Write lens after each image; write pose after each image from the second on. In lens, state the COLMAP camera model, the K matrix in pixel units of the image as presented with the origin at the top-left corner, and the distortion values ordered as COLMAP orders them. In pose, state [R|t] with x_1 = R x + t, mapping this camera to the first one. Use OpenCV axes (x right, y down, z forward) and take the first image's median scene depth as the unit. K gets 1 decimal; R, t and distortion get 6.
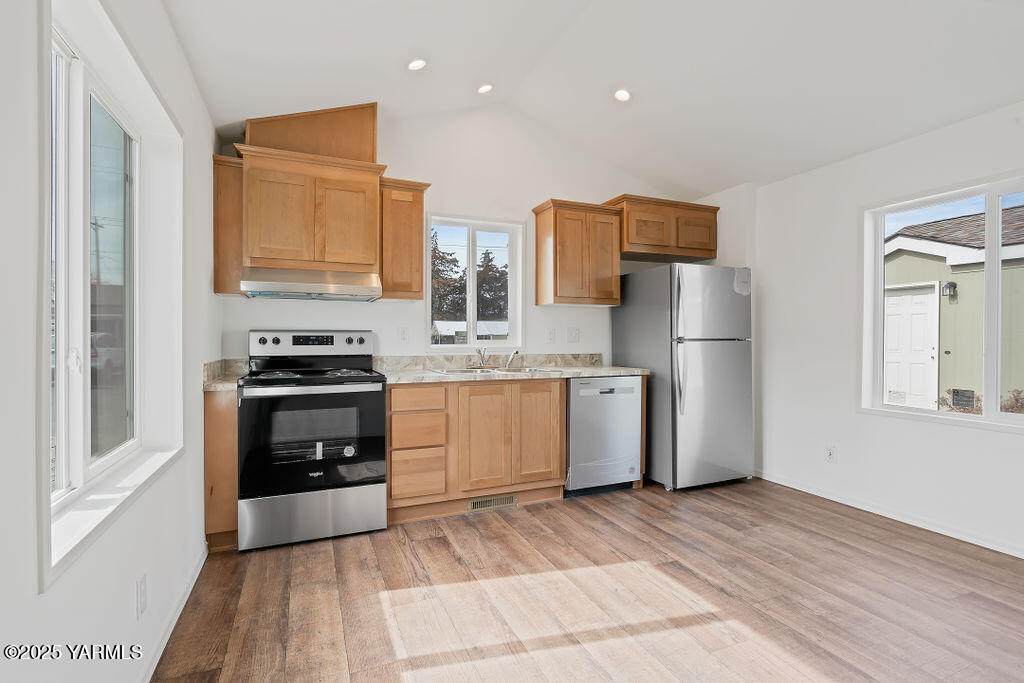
lens RADIAL K [[479.5, 0, 512.0], [0, 479.5, 341.5], [0, 0, 1]] dist [-0.000808, 0.001388]
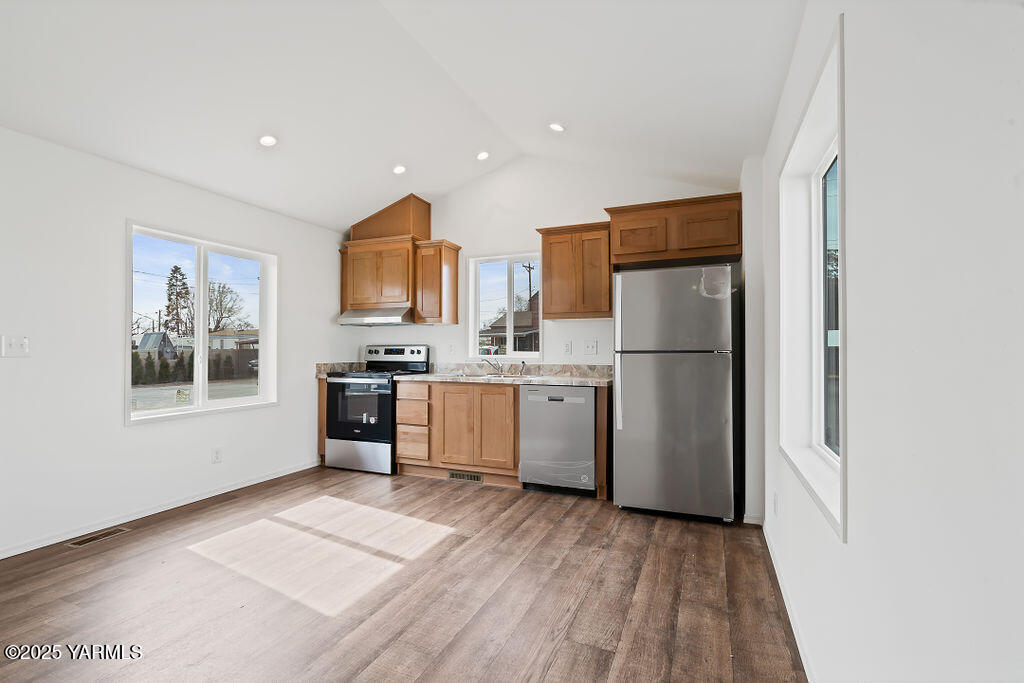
lens RADIAL K [[479.5, 0, 512.0], [0, 479.5, 341.5], [0, 0, 1]] dist [-0.000808, 0.001388]
pose [[0.689916, -0.012599, -0.723780, 1.084487], [-0.004749, 0.999748, -0.021929, -0.002756], [0.723874, 0.018567, 0.689683, 0.208030]]
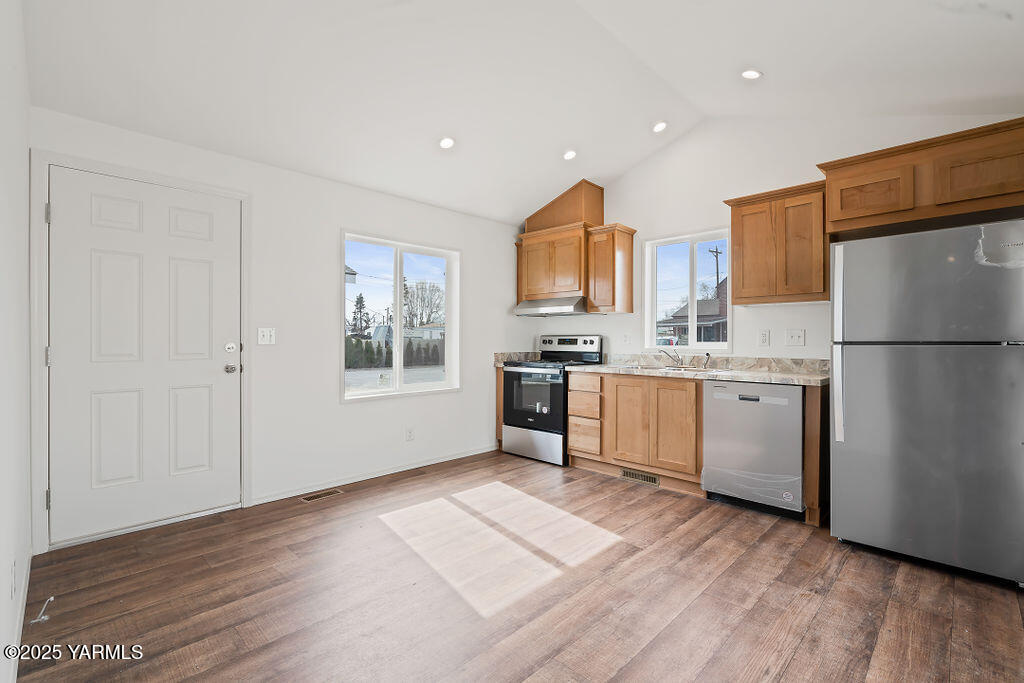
lens RADIAL K [[465.7, 0, 509.9], [0, 465.7, 338.2], [0, 0, 1]] dist [-0.002458, 0.001475]
pose [[0.369907, -0.002939, -0.929064, 1.014002], [-0.008630, 0.999941, -0.006599, -0.002175], [0.929029, 0.010459, 0.369860, 0.286256]]
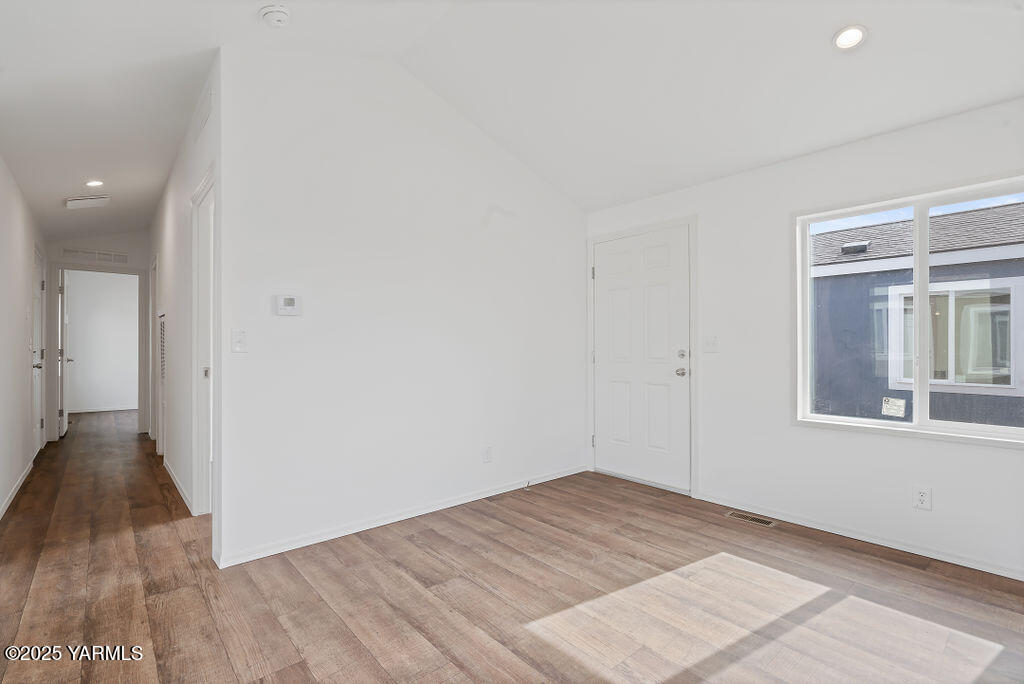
lens RADIAL K [[465.7, 0, 509.9], [0, 465.7, 338.7], [0, 0, 1]] dist [-0.002458, 0.001475]
pose [[-0.952296, -0.010340, -0.305001, 0.606566], [-0.006867, 0.999899, -0.012457, -0.005847], [0.305099, -0.009769, -0.952270, 1.132455]]
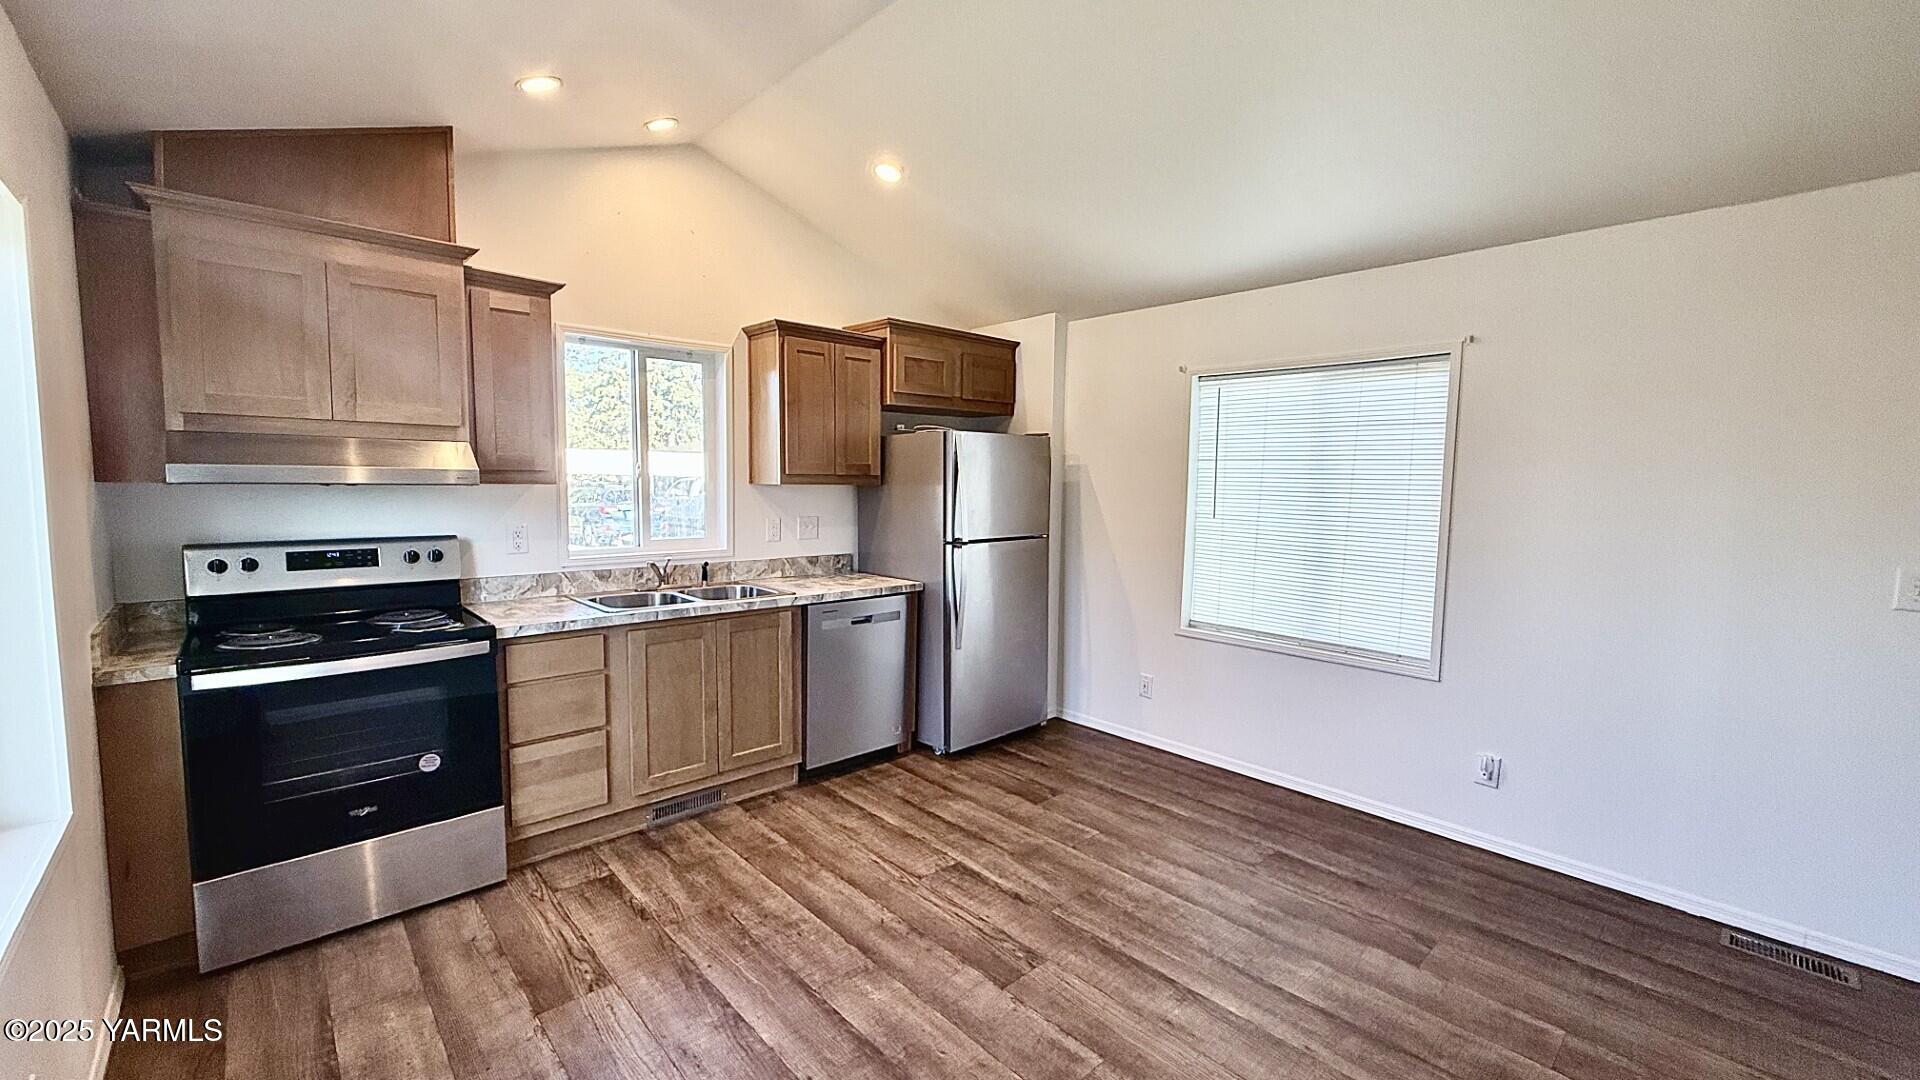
lens RADIAL K [[764.7, 0, 957.5], [0, 764.7, 543.5], [0, 0, 1]] dist [0.007694, 0.000163]
pose [[0.943006, -0.014713, 0.332452, -0.038829], [-0.012269, 0.996806, 0.078914, -0.106937], [-0.332551, -0.078495, 0.939813, -0.060320]]
